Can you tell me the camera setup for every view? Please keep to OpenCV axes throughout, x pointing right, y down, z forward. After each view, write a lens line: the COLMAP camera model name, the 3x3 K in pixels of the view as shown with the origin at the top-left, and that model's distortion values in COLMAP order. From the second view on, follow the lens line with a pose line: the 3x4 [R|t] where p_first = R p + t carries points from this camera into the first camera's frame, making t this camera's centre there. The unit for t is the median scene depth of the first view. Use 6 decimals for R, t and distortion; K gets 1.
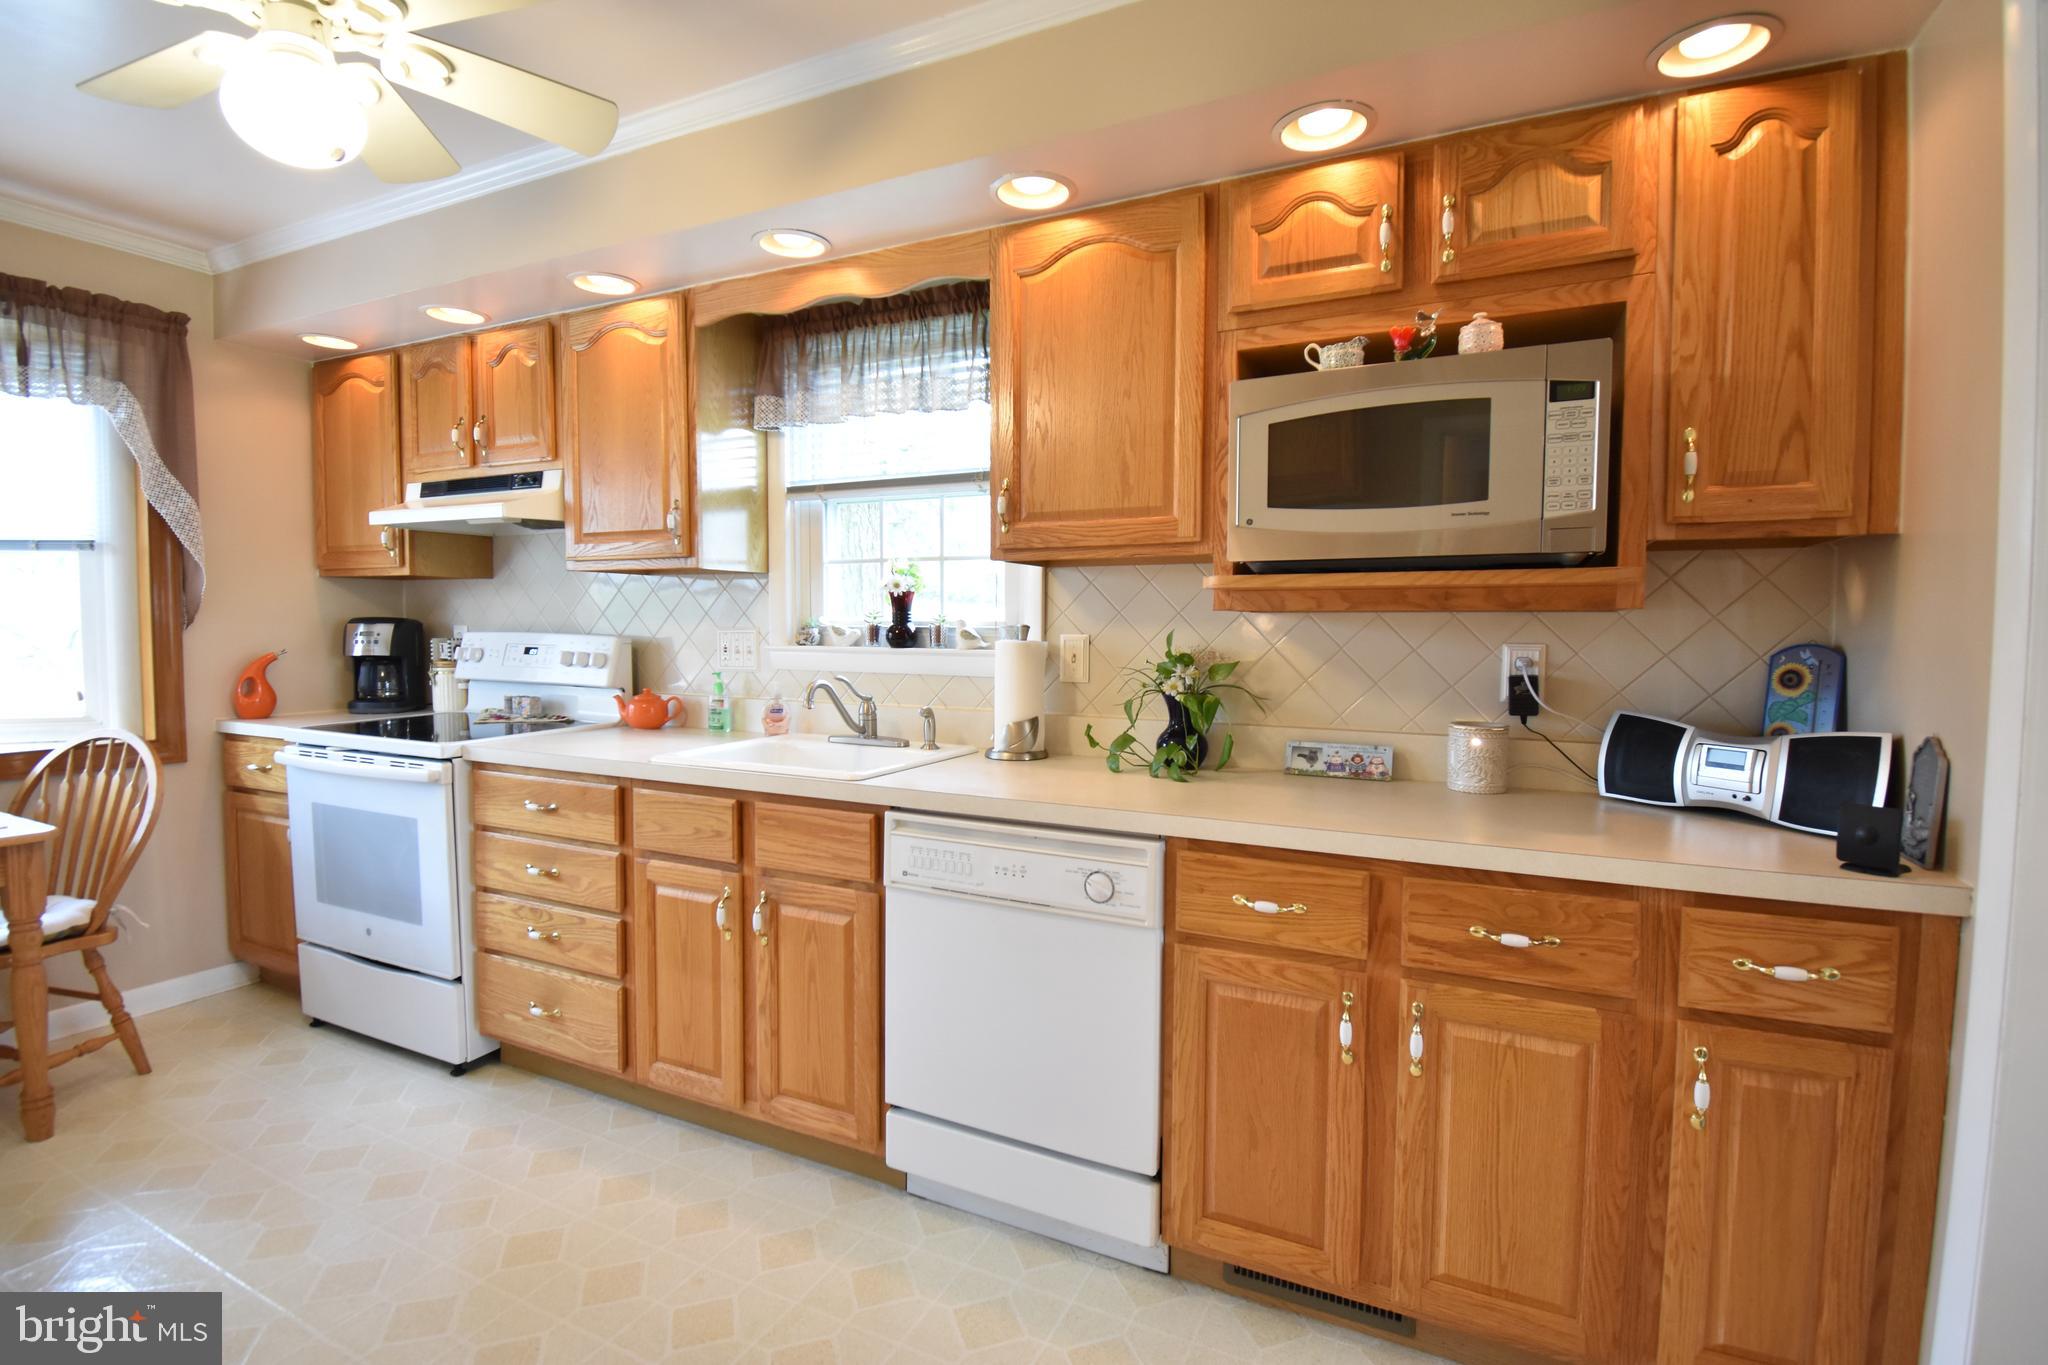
lens RADIAL K [[915.3, 0, 1047.6], [0, 915.3, 674.5], [0, 0, 1]] dist [0.000271, -0.016944]
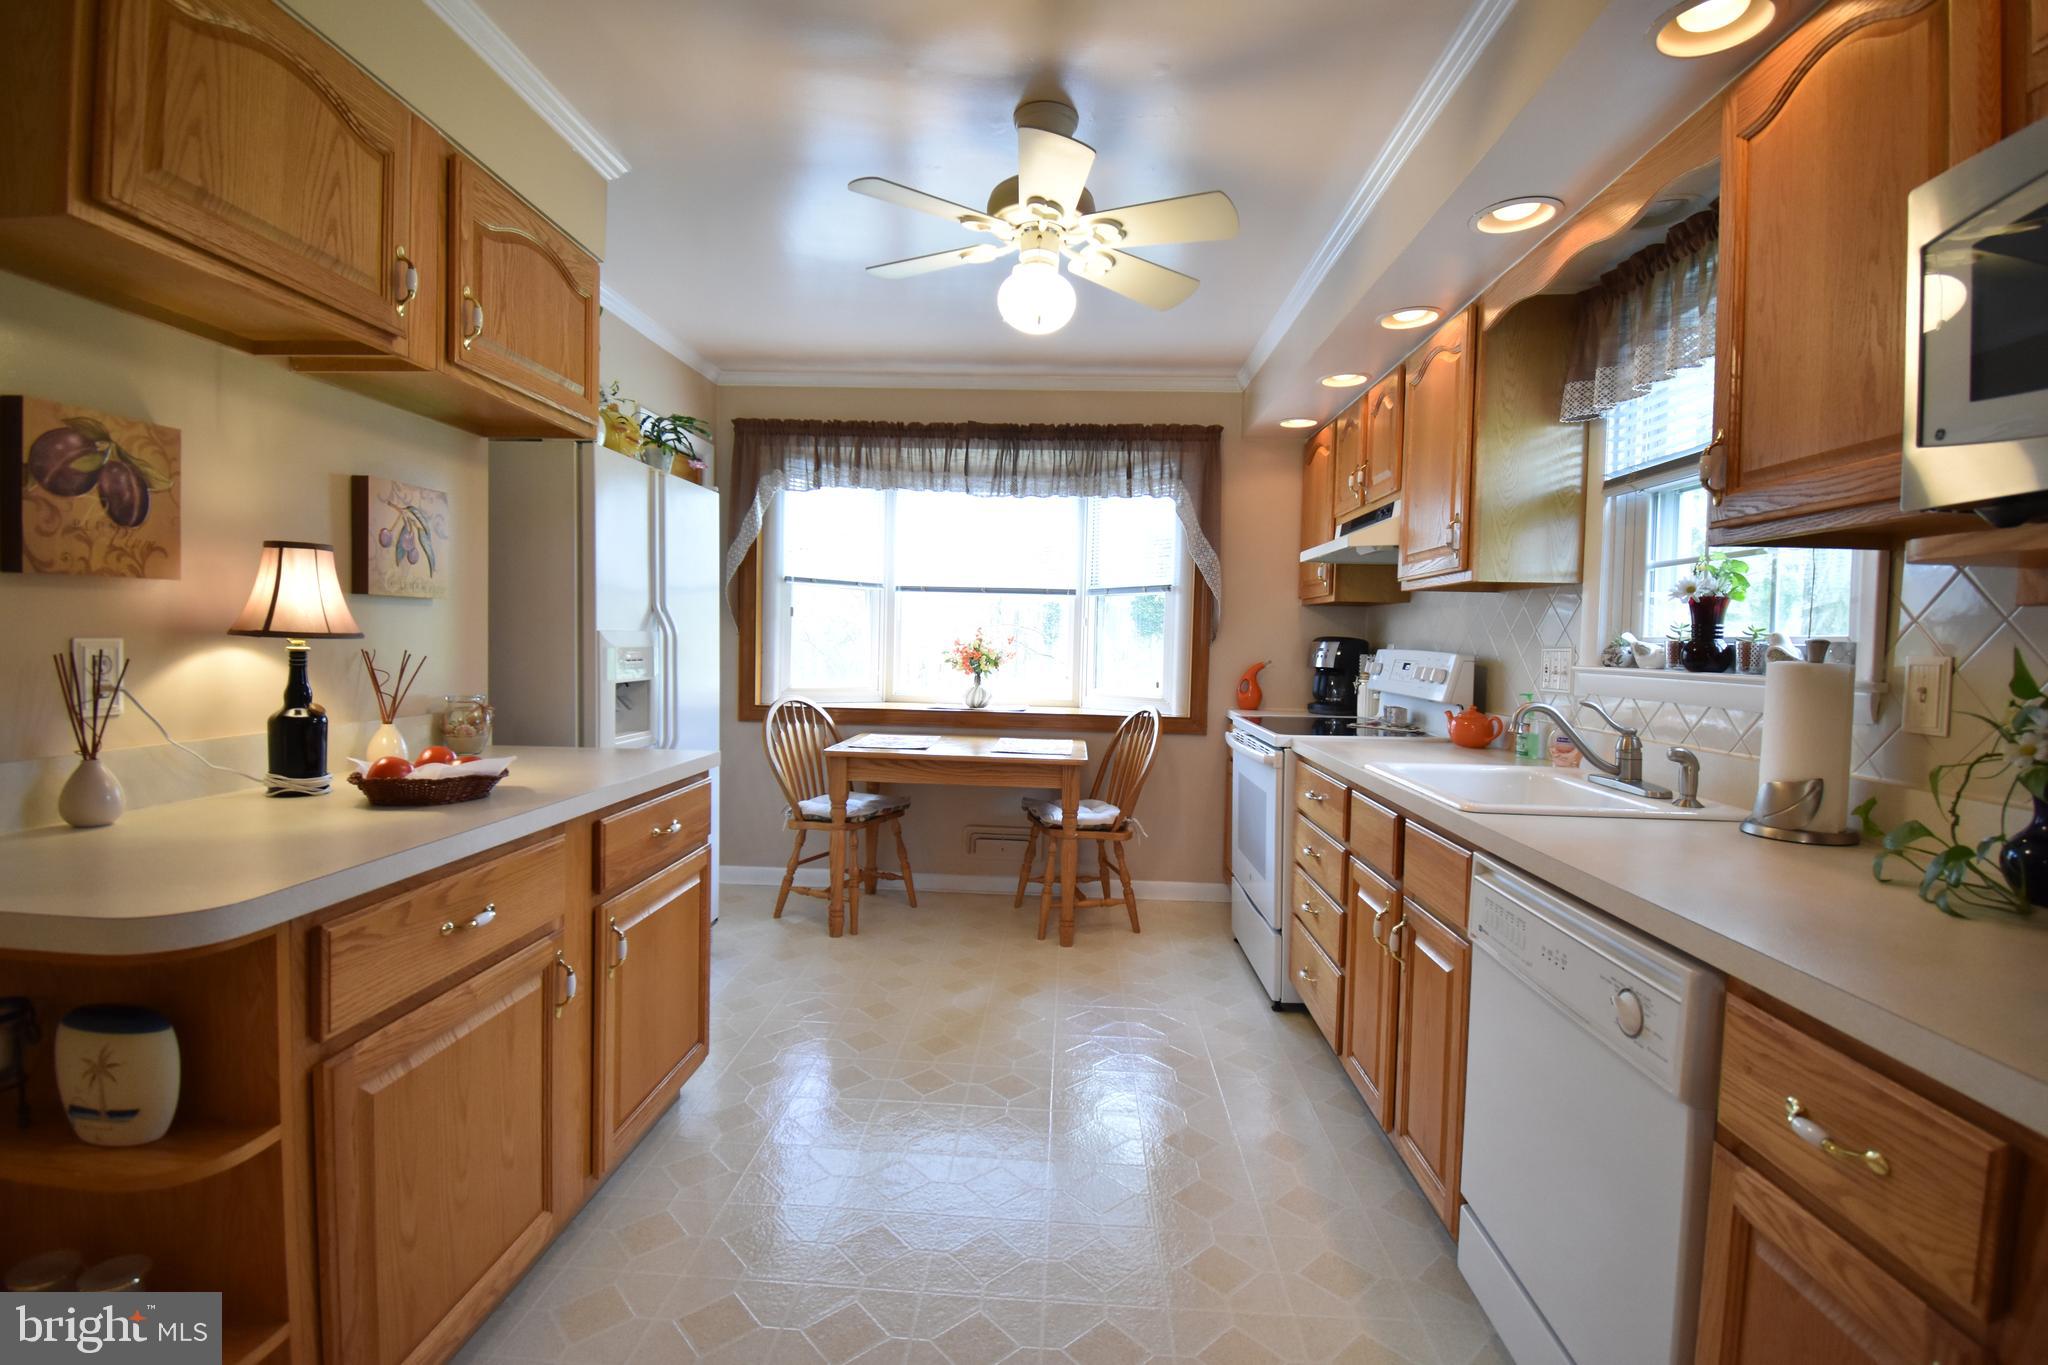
lens RADIAL K [[914.5, 0, 1029.5], [0, 914.5, 671.3], [0, 0, 1]] dist [0.001993, -0.019519]
pose [[0.375542, 0.034061, -0.926179, 0.329596], [-0.069943, 0.997516, 0.008324, 0.002889], [0.924162, 0.061654, 0.376991, 0.205580]]
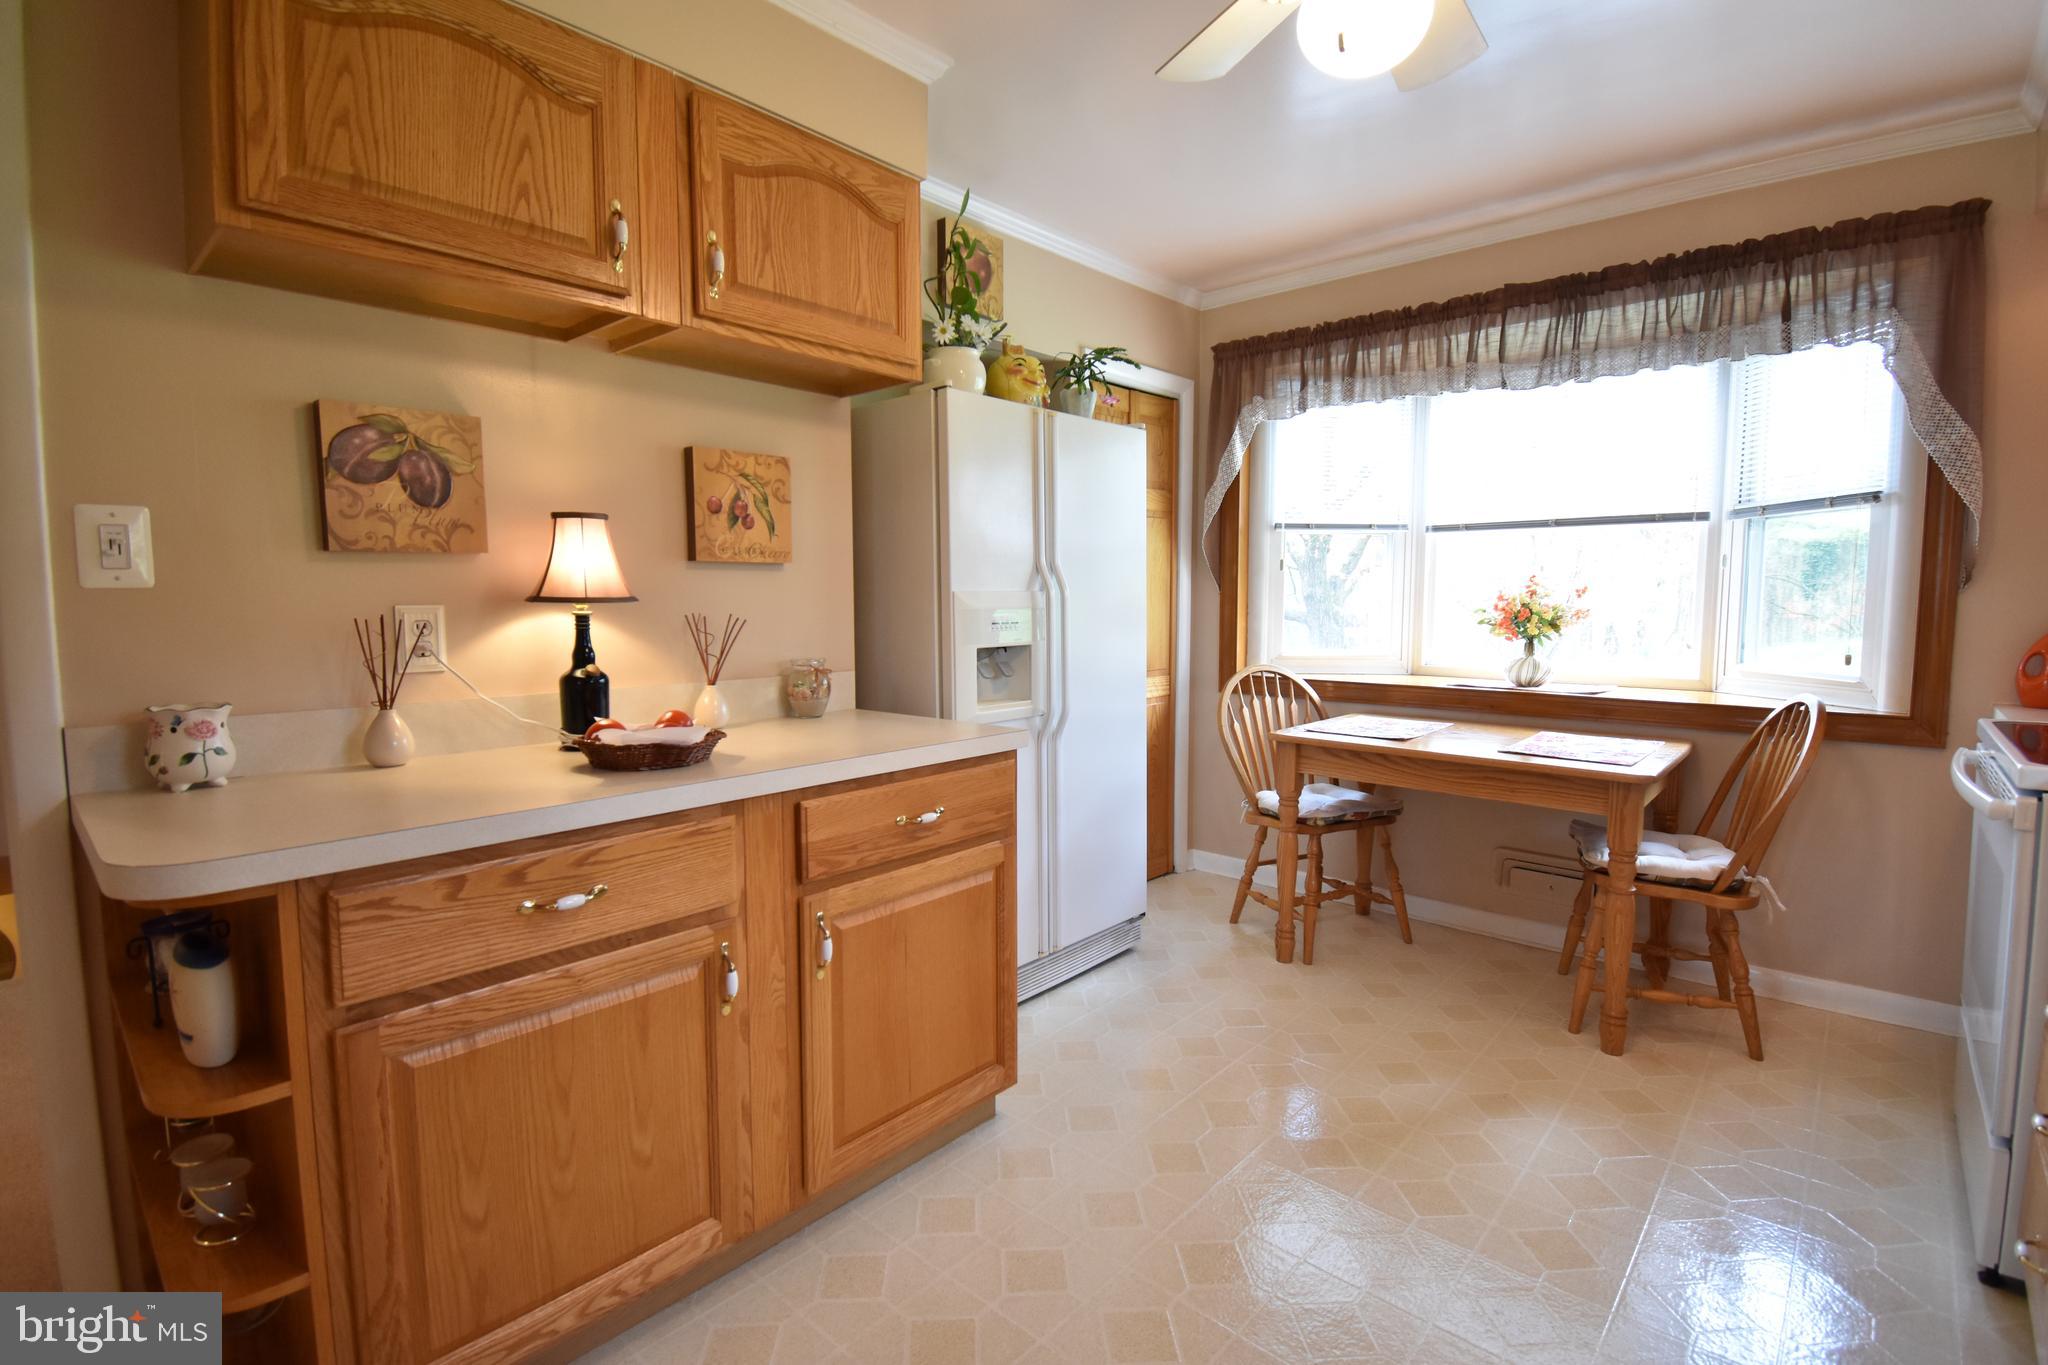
lens RADIAL K [[945.3, 0, 1029.0], [0, 945.3, 671.3], [0, 0, 1]] dist [0.021902, -0.029356]
pose [[-0.294461, 0.070044, -0.953093, 0.127617], [-0.051304, 0.994714, 0.088953, -0.008634], [0.954286, 0.075091, -0.289310, 0.499232]]
